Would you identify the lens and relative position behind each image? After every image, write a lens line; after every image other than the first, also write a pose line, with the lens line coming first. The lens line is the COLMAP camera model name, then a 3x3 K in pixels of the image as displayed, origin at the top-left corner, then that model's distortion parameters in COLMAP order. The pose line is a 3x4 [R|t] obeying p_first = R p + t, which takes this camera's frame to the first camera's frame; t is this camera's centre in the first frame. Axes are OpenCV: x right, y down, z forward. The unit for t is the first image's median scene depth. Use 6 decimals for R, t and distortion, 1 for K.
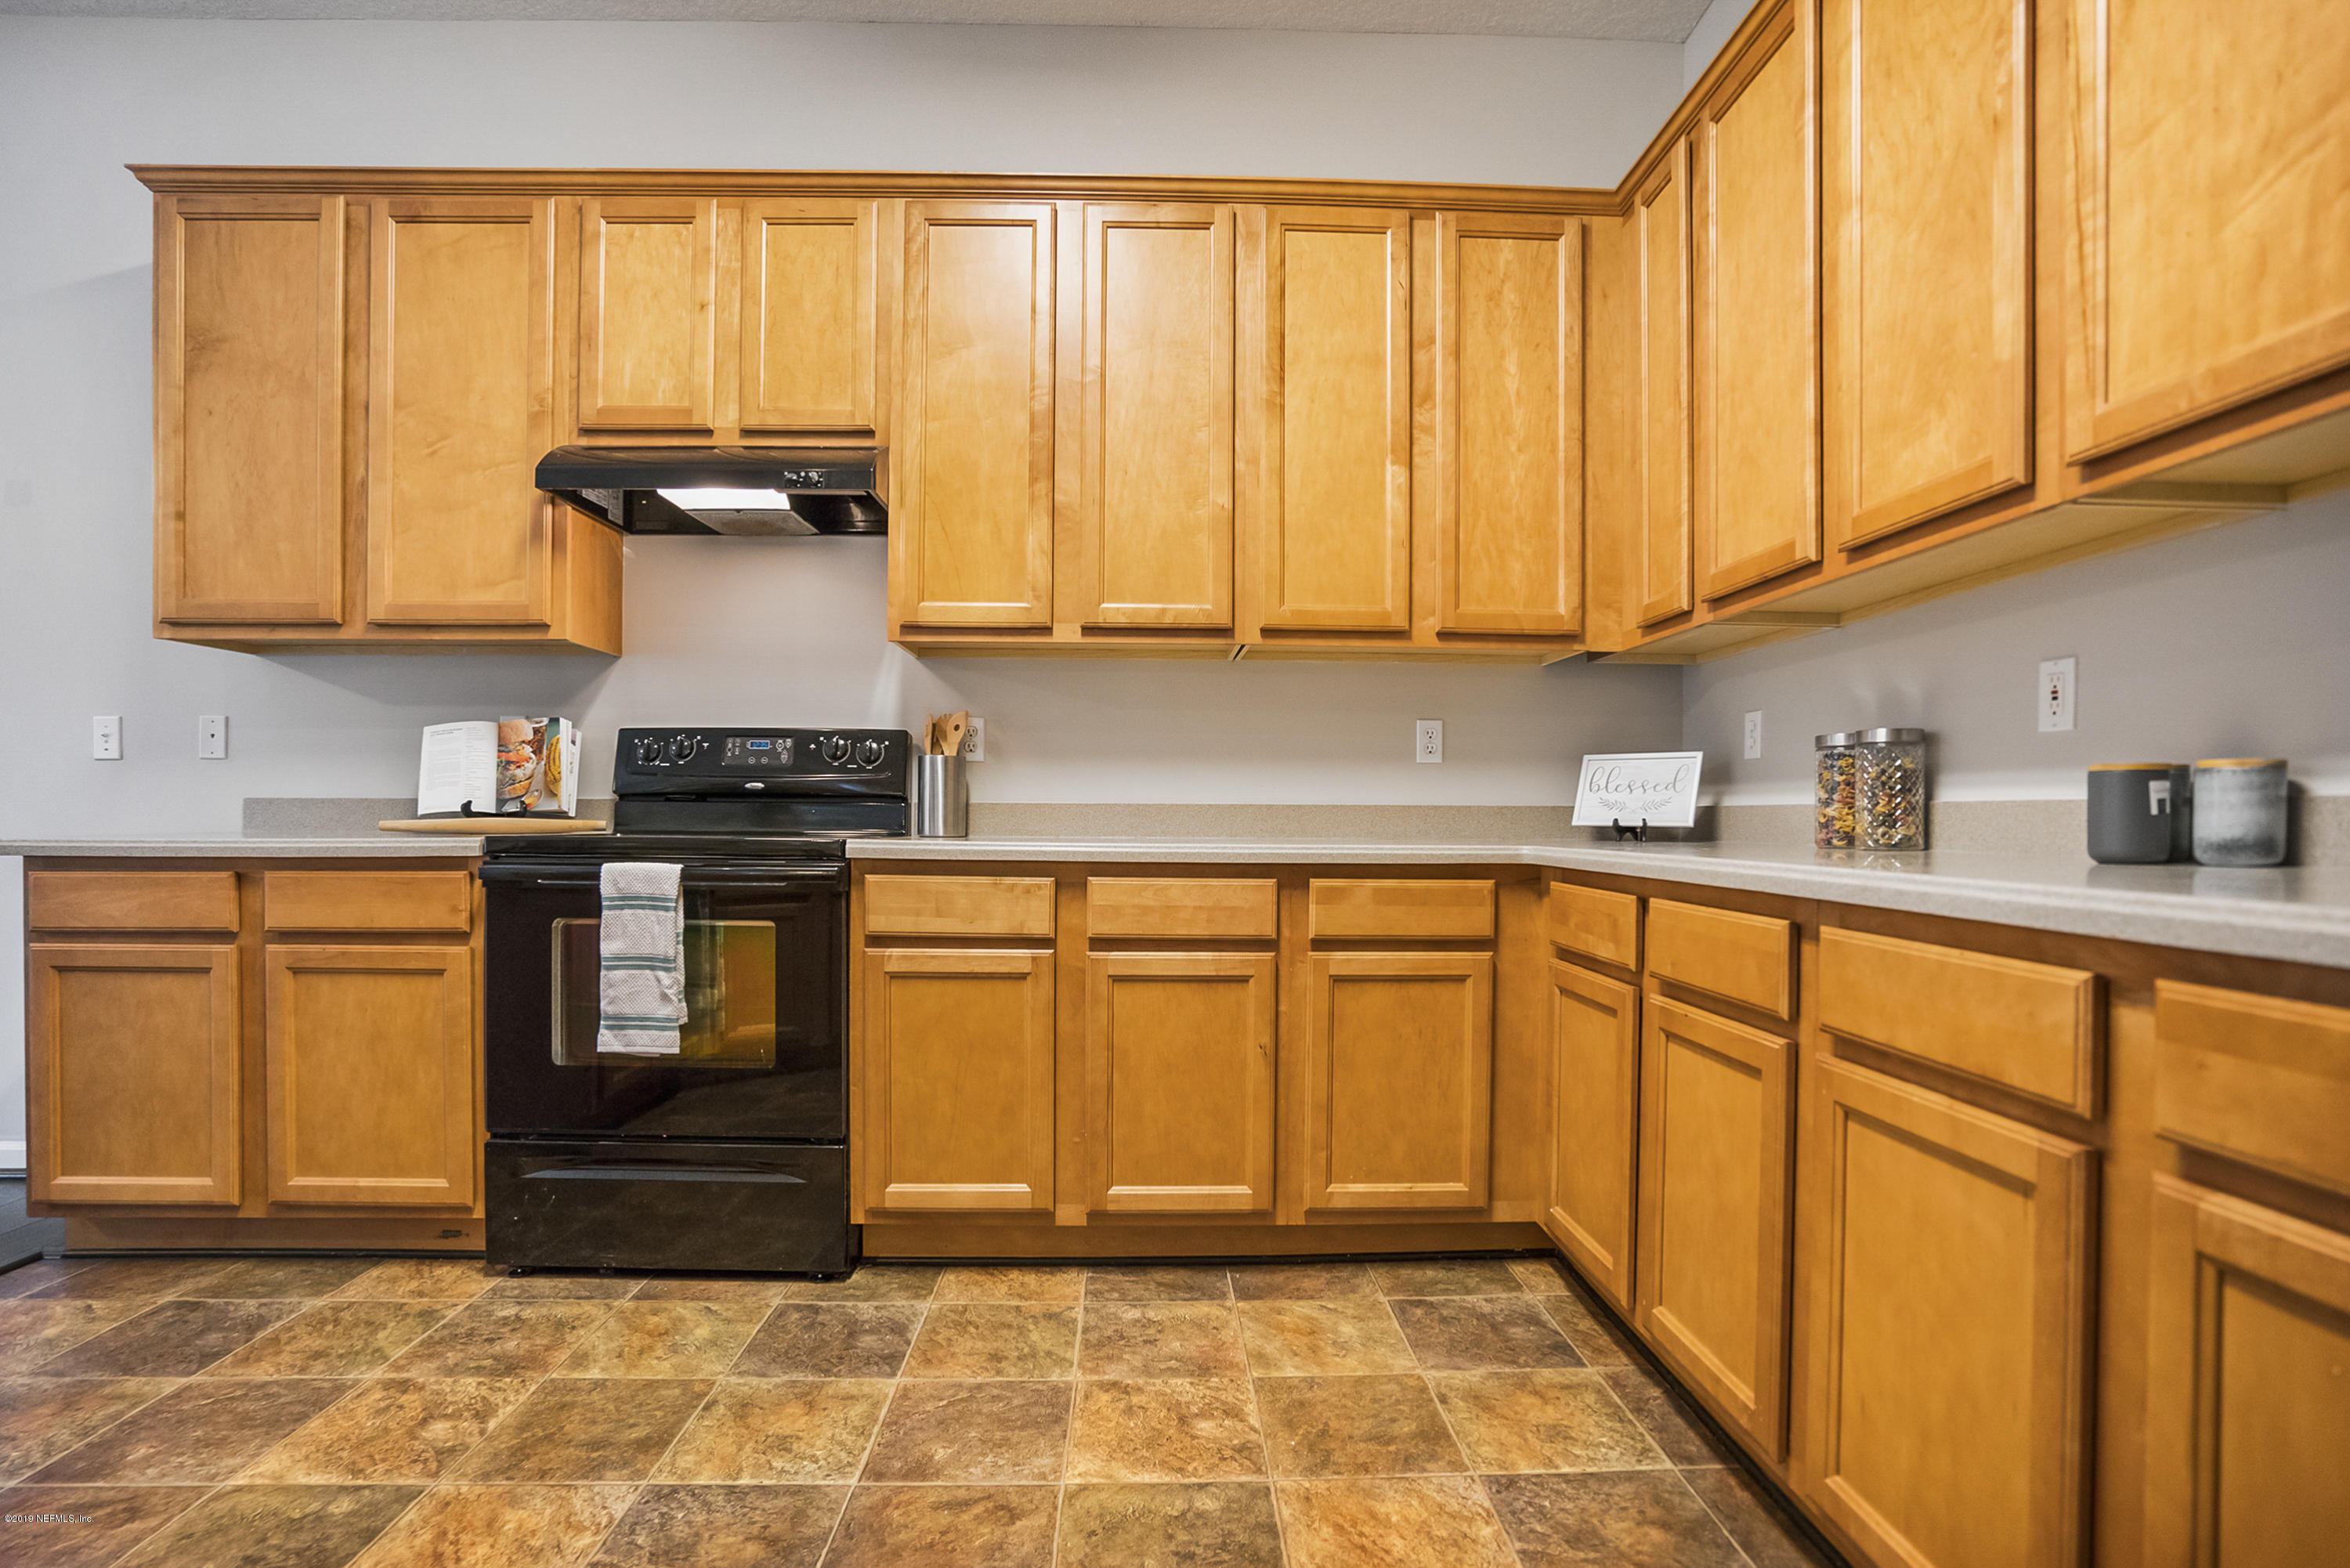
lens RADIAL K [[1157.1, 0, 1203.7], [0, 1157.1, 823.3], [0, 0, 1]] dist [-0.038690, 0.000696]
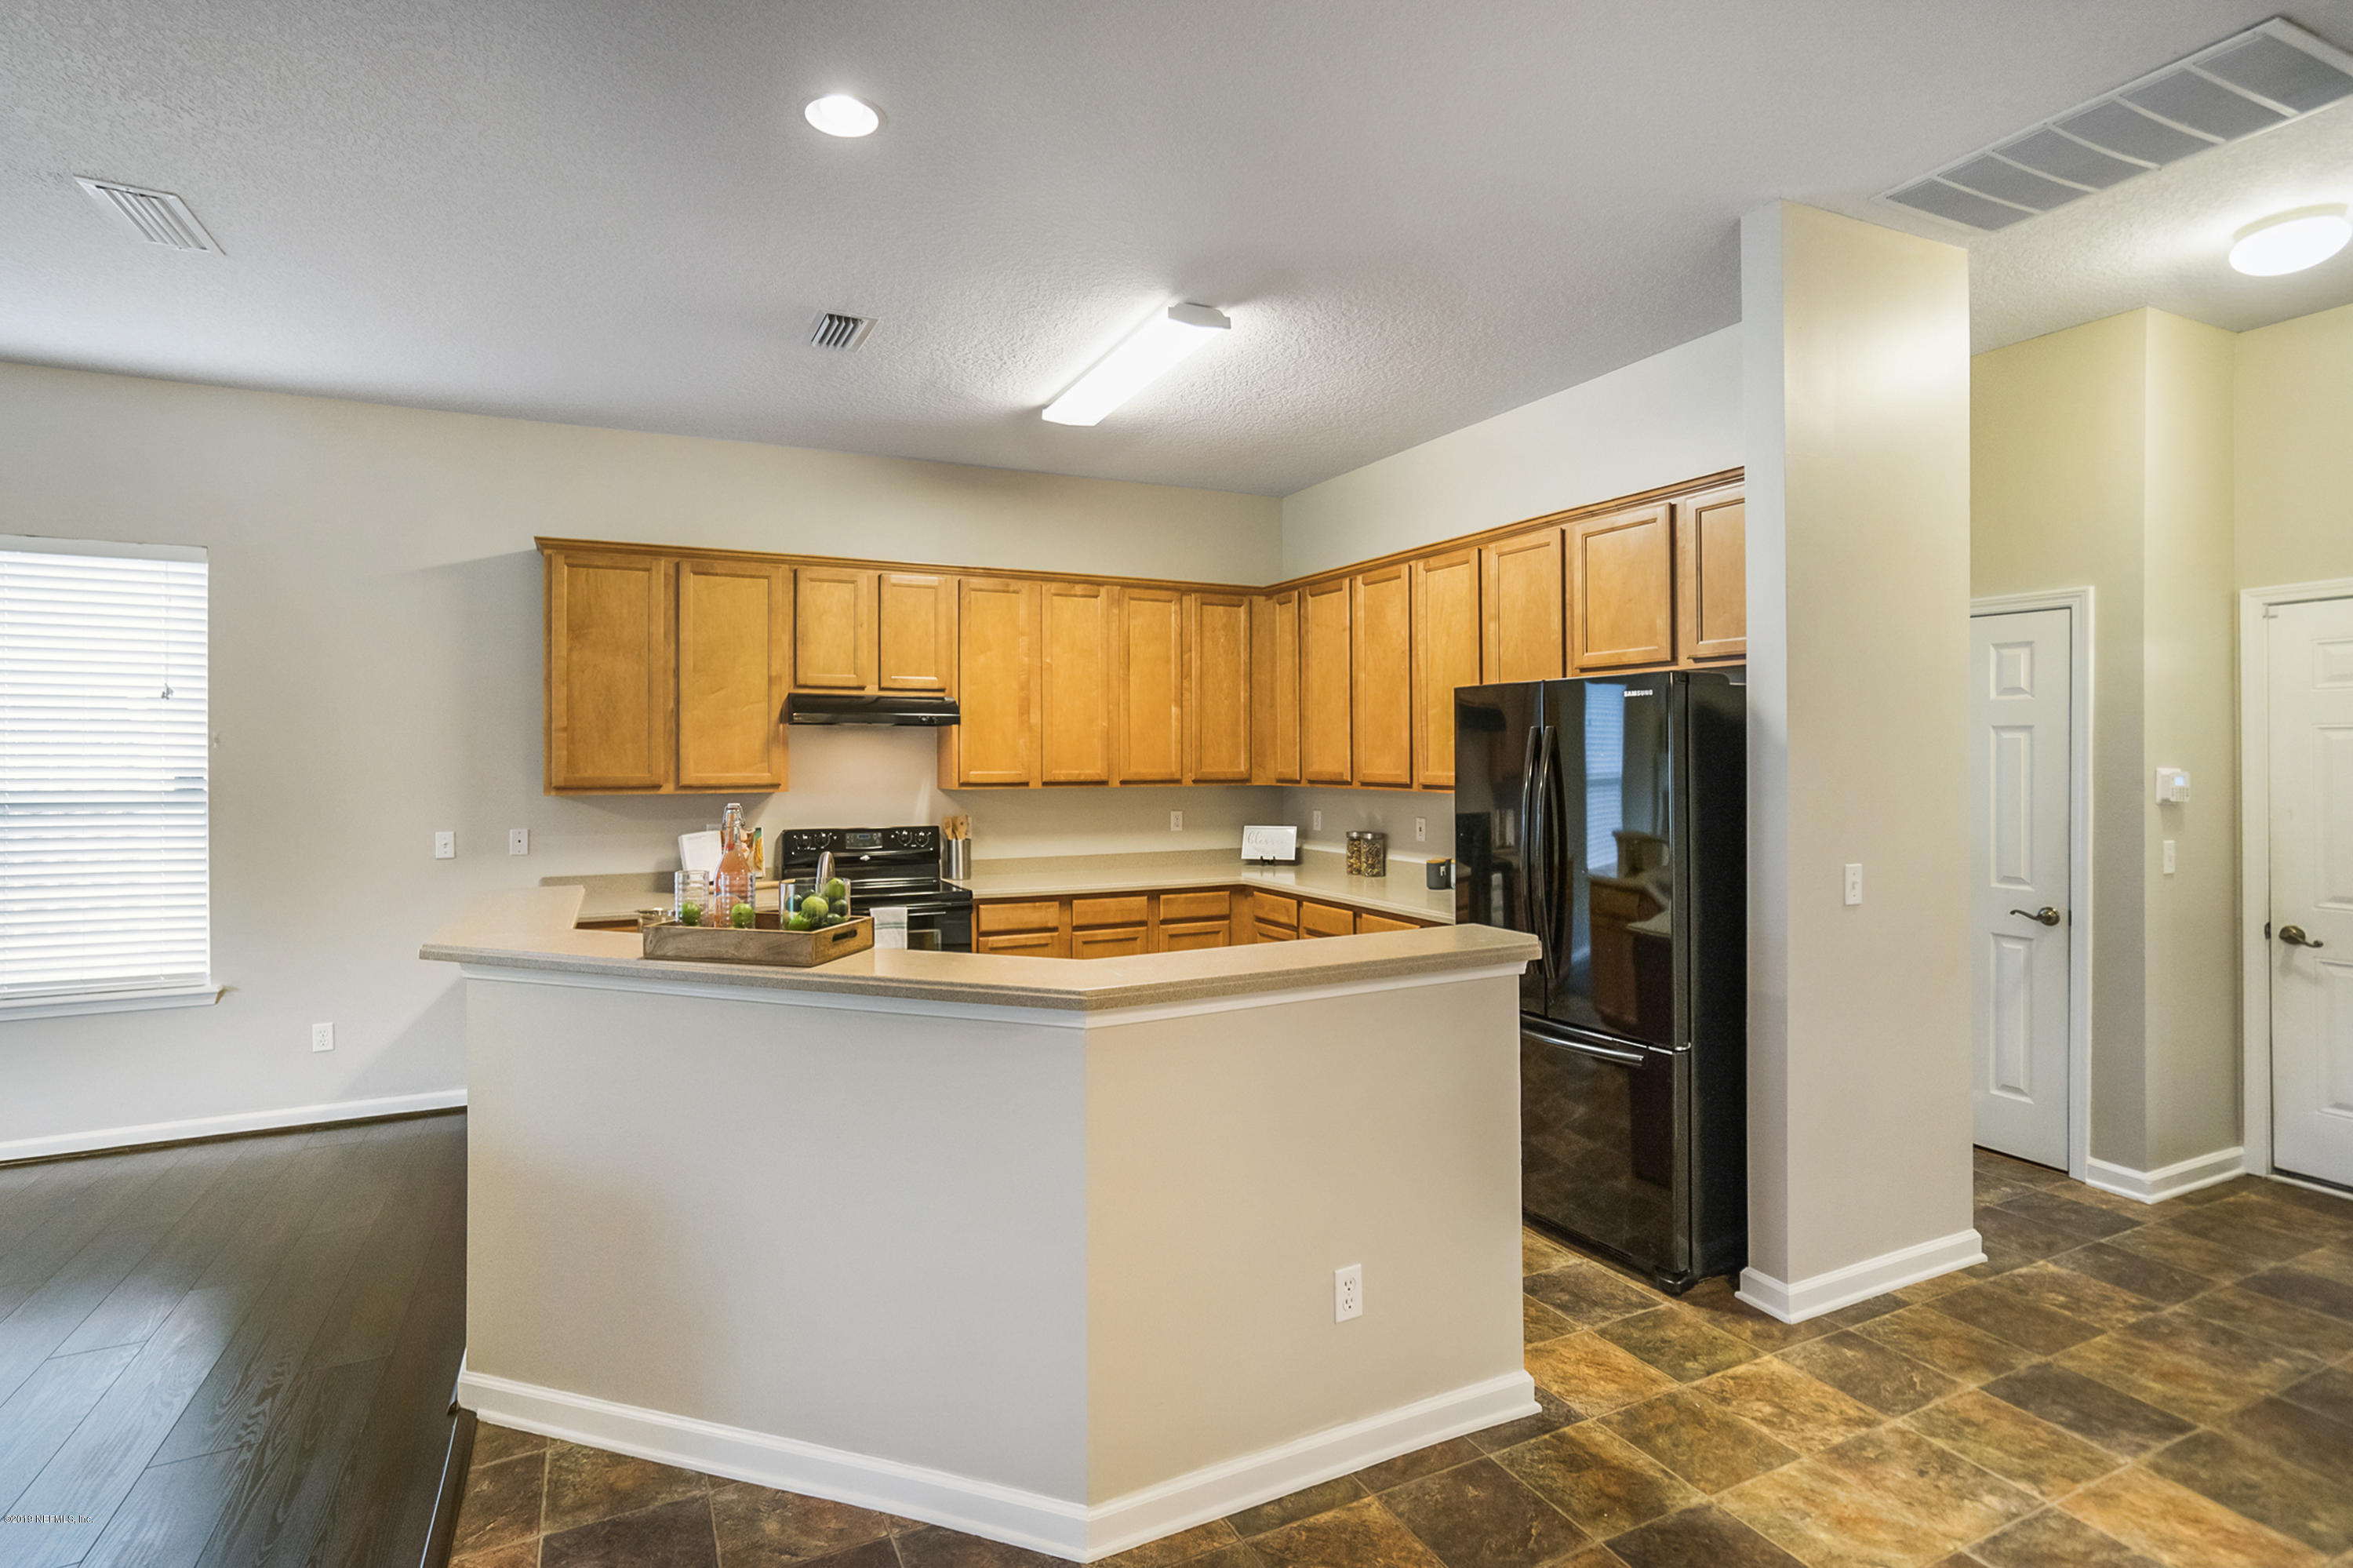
lens RADIAL K [[1151.5, 0, 1176.5], [0, 1151.5, 784.0], [0, 0, 1]] dist [0.000462, 0.000385]
pose [[0.920724, -0.020101, 0.389696, -0.721005], [0.016158, 0.999780, 0.013393, -0.191701], [-0.389880, -0.006034, 0.920846, -1.086360]]
